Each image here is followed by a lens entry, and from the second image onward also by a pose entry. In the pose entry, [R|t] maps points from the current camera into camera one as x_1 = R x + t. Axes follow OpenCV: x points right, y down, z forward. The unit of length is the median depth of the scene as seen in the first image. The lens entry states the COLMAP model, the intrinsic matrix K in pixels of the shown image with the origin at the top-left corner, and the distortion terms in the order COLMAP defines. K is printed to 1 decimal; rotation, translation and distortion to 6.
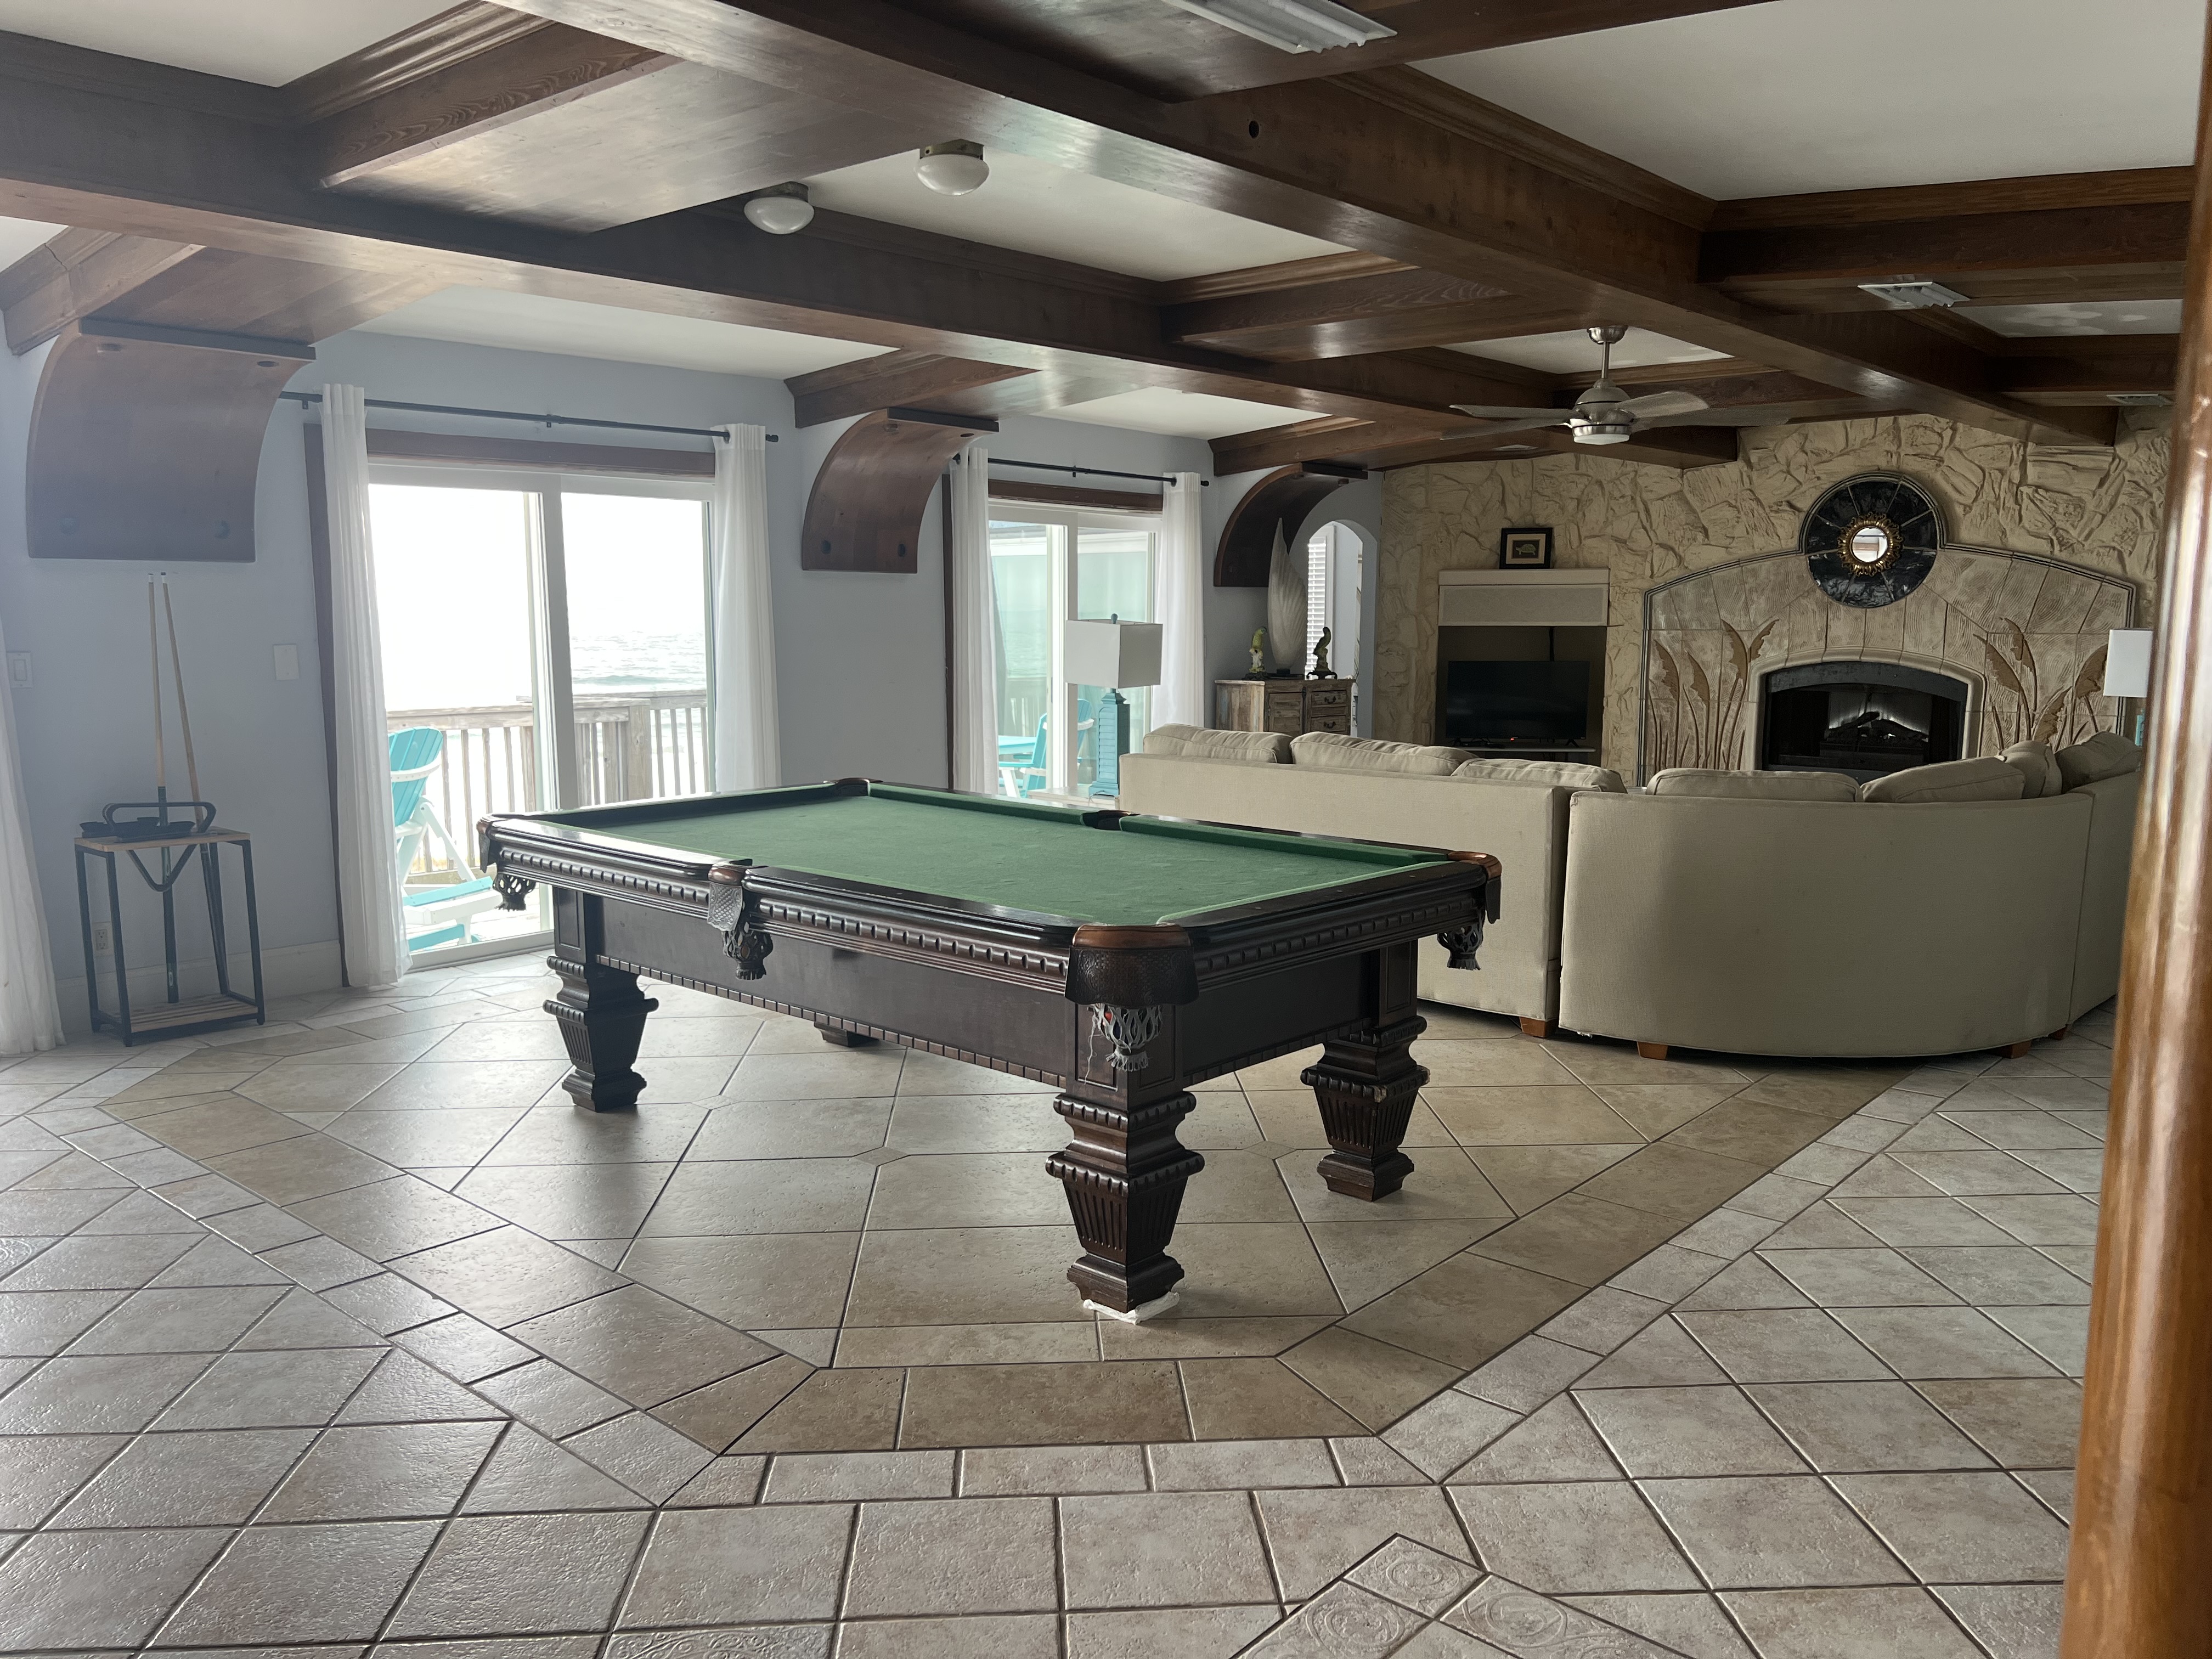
lens RADIAL K [[1667.6, 0, 1099.4], [0, 1667.6, 840.4], [0, 0, 1]] dist [0.022288, -0.019811]
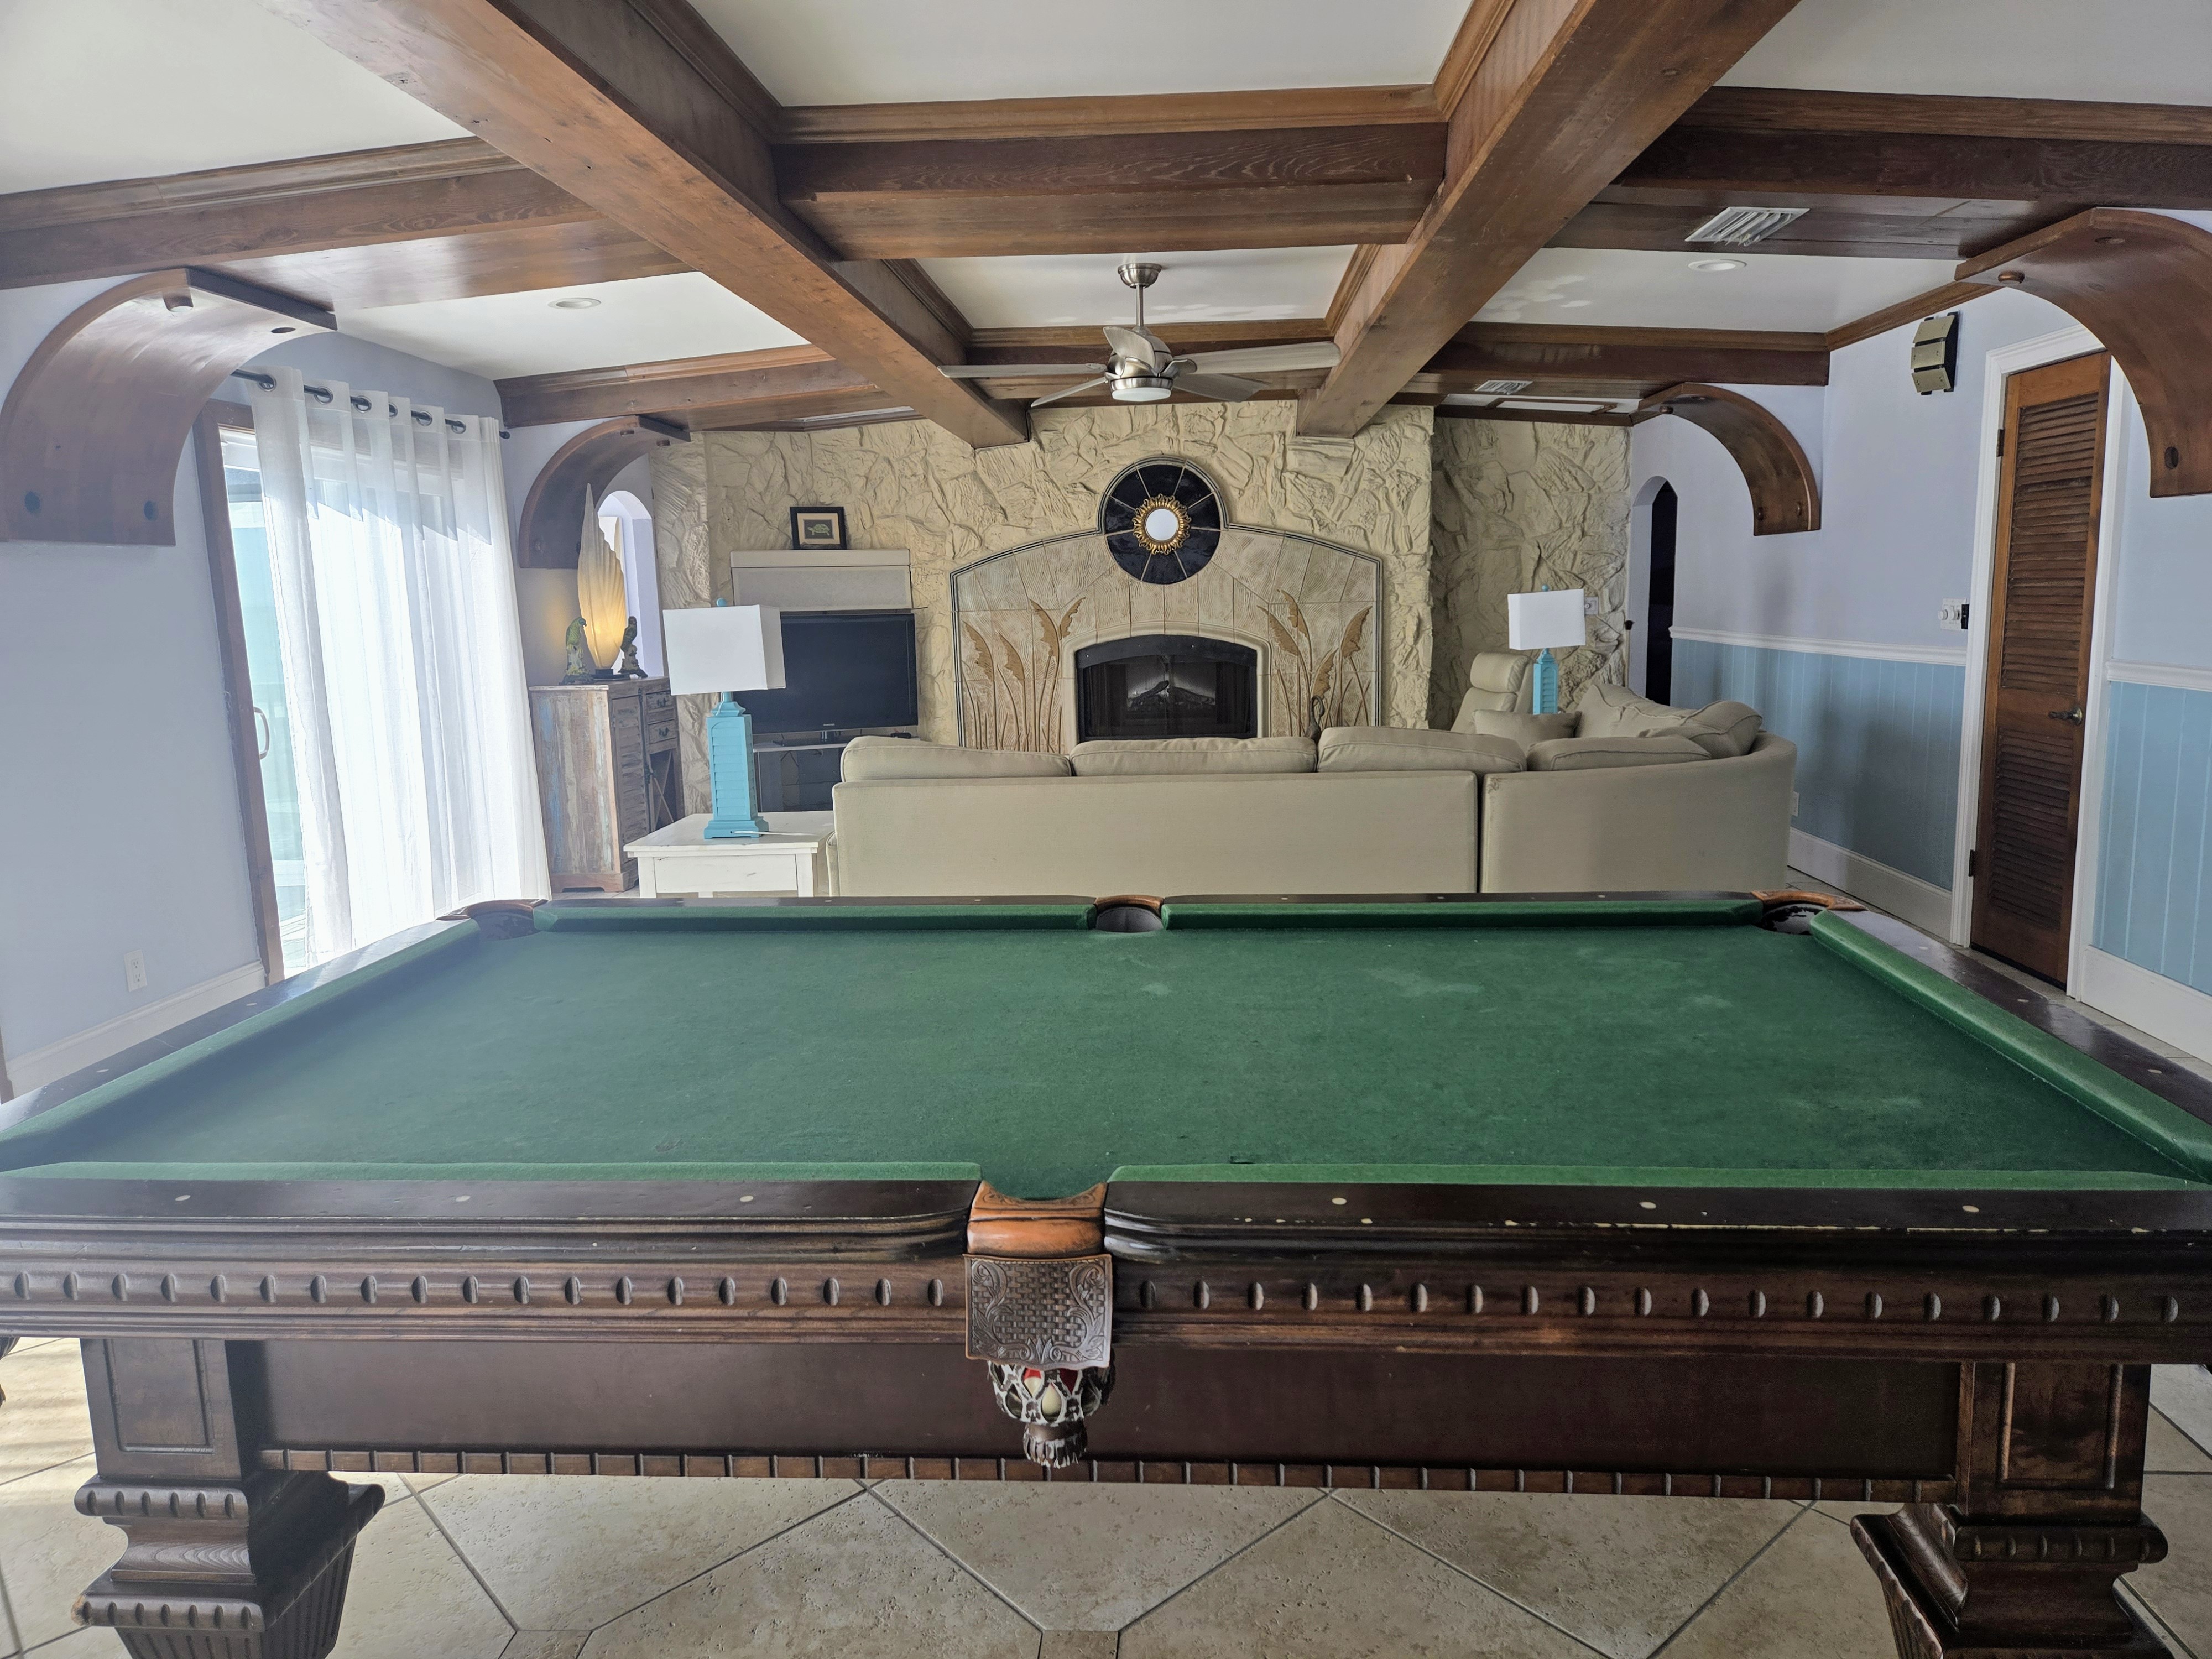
lens RADIAL K [[1473.3, 0, 1119.0], [0, 1473.3, 825.1], [0, 0, 1]] dist [0.062686, -0.044912]
pose [[0.775188, -0.119660, 0.620294, -0.162986], [0.112102, 0.992369, 0.051341, -0.036242], [-0.621704, 0.029737, 0.782687, 0.272198]]
